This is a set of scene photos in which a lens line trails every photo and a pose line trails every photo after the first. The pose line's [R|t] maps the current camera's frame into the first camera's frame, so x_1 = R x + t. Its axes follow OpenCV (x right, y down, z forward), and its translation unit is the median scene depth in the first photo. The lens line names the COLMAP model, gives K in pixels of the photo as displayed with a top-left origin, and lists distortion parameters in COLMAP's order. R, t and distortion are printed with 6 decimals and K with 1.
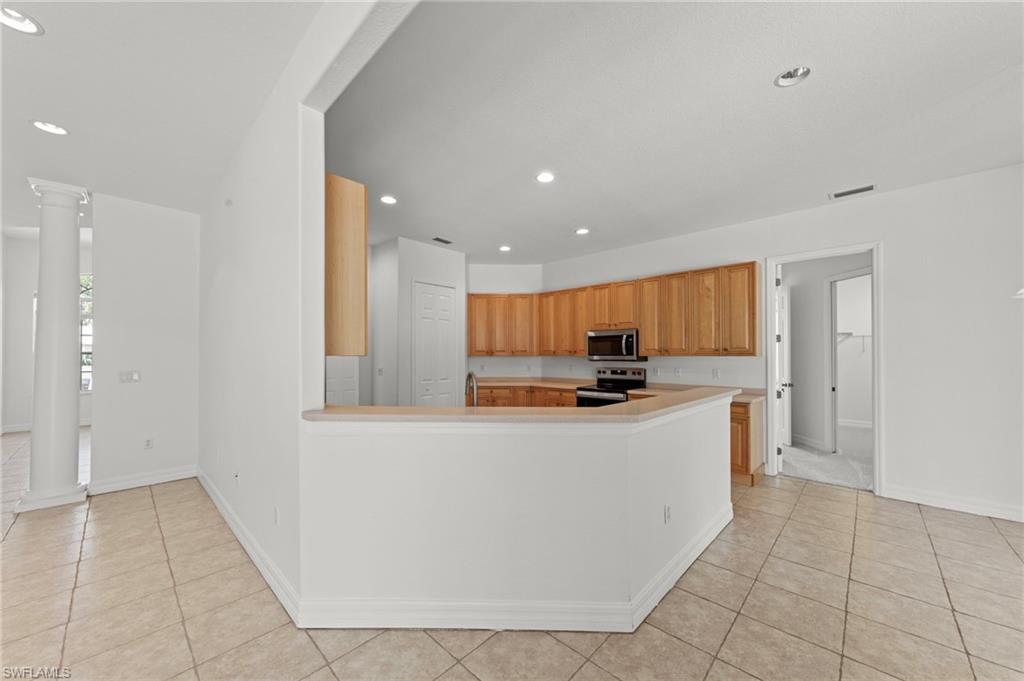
lens RADIAL K [[380.3, 0, 501.5], [0, 380.3, 356.7], [0, 0, 1]] dist [0.003737, 0.000053]
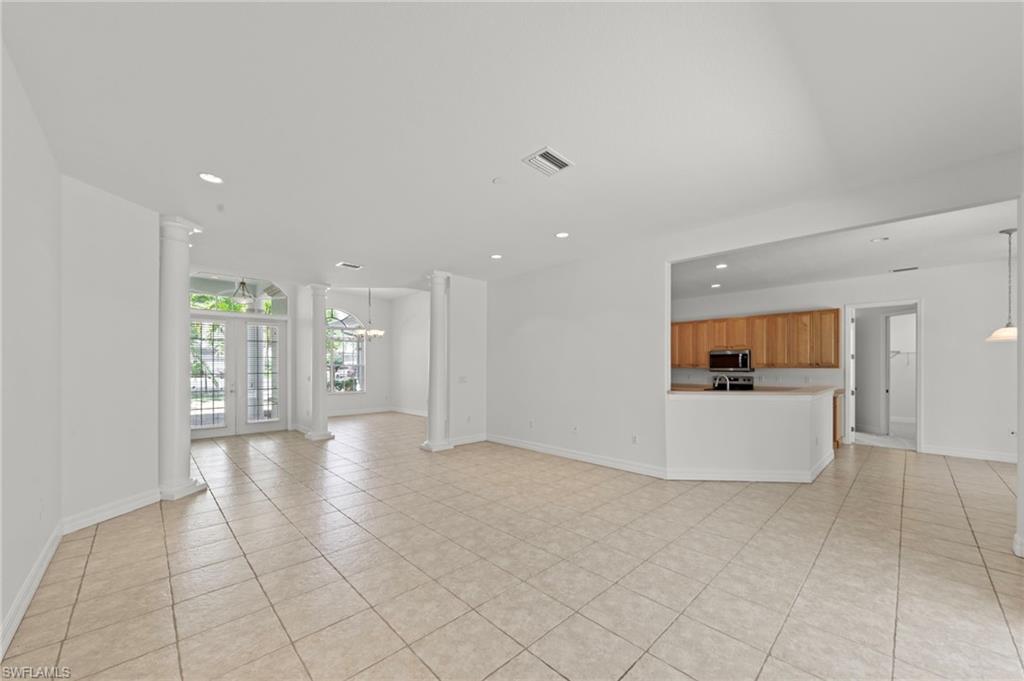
lens RADIAL K [[380.3, 0, 510.9], [0, 380.3, 371.8], [0, 0, 1]] dist [0.003737, 0.000053]
pose [[0.999083, -0.001088, -0.042796, -0.589778], [0.001284, 0.999989, 0.004552, 0.005114], [0.042790, -0.004603, 0.999073, -0.604186]]
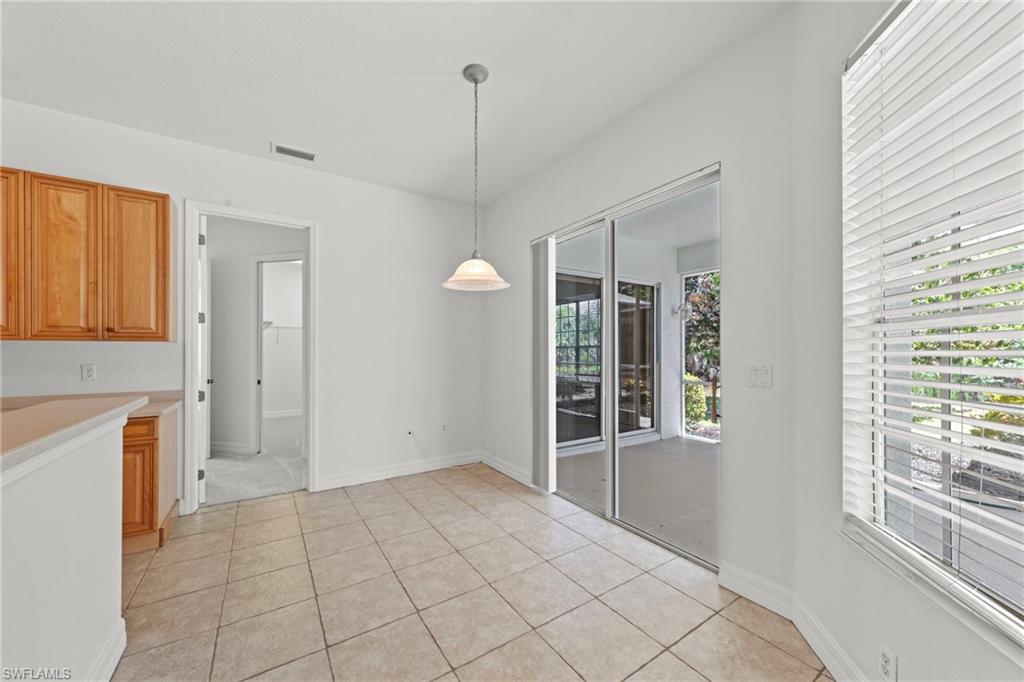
lens RADIAL K [[380.3, 0, 510.5], [0, 380.3, 344.6], [0, 0, 1]] dist [0.003737, 0.000053]
pose [[0.220664, 0.013962, 0.975250, 0.151012], [0.005001, 0.999868, -0.015446, 0.016117], [-0.975337, 0.008286, 0.220565, 0.268344]]
